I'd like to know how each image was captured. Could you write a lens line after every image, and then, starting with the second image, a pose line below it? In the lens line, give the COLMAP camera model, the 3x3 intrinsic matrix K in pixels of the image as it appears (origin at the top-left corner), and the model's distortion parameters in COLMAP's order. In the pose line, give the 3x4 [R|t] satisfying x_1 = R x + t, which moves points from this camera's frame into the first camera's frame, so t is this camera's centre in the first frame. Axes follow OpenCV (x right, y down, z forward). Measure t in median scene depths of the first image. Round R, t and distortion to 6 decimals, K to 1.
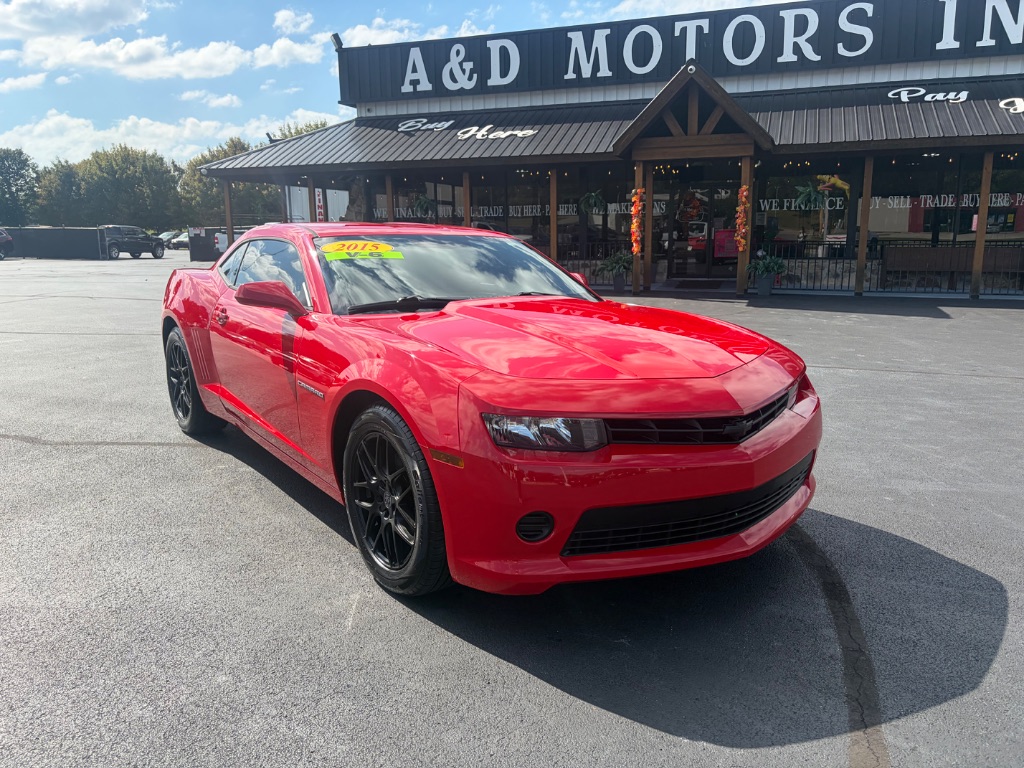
lens RADIAL K [[782.0, 0, 512.8], [0, 782.0, 382.7], [0, 0, 1]] dist [0.044917, -0.052626]
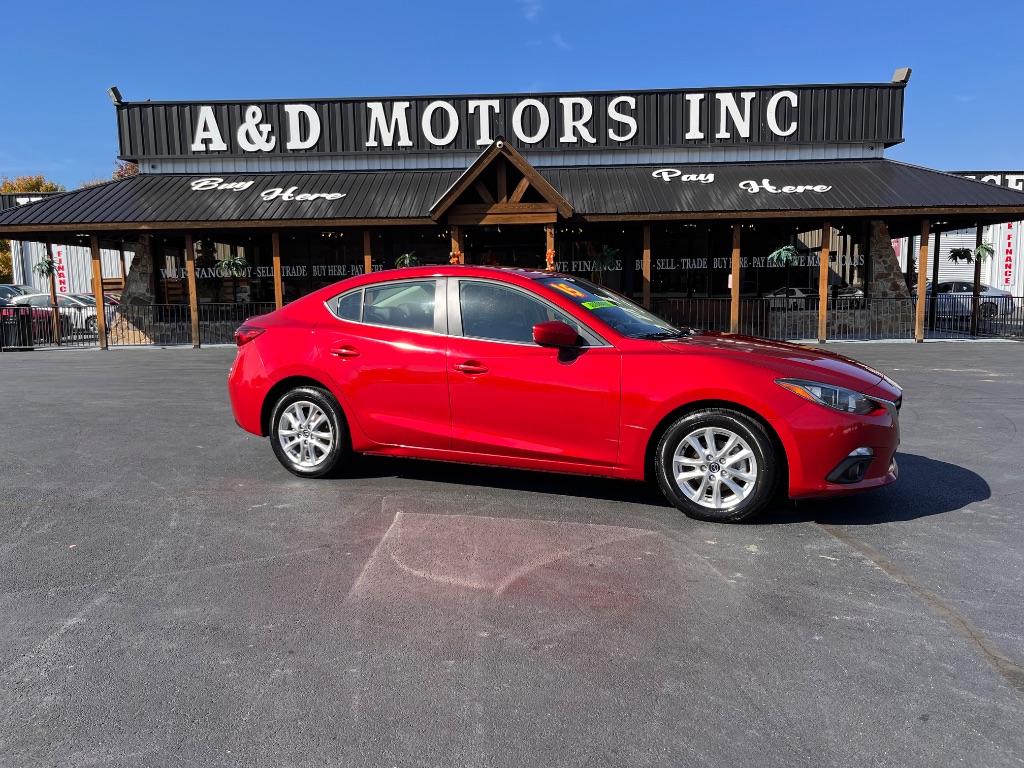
lens RADIAL K [[782.0, 0, 508.9], [0, 782.0, 382.7], [0, 0, 1]] dist [0.044917, -0.052626]
pose [[0.948424, -0.045881, 0.313666, -0.096080], [0.069408, 0.995517, -0.064252, 0.003865], [-0.309312, 0.082709, 0.947357, -0.013597]]
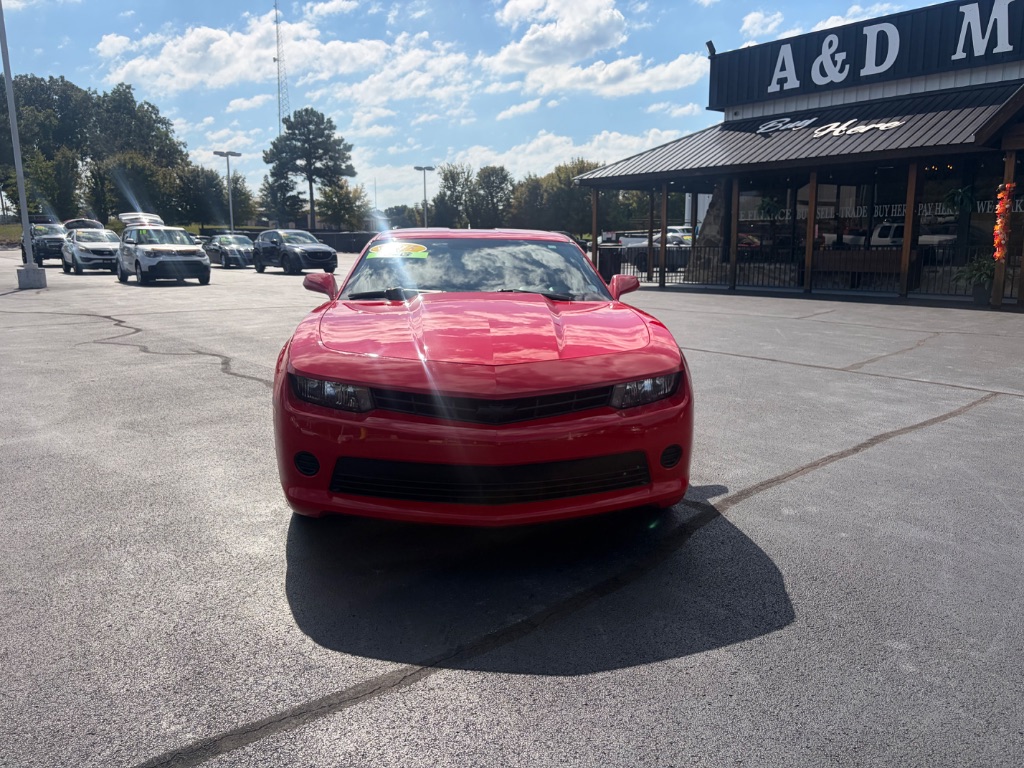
lens RADIAL K [[782.0, 0, 516.7], [0, 782.0, 388.2], [0, 0, 1]] dist [0.044917, -0.052626]
pose [[0.851722, 0.099320, -0.514496, 0.143464], [-0.097810, 0.994749, 0.030110, -0.002264], [0.514785, 0.024678, 0.856964, 0.008287]]
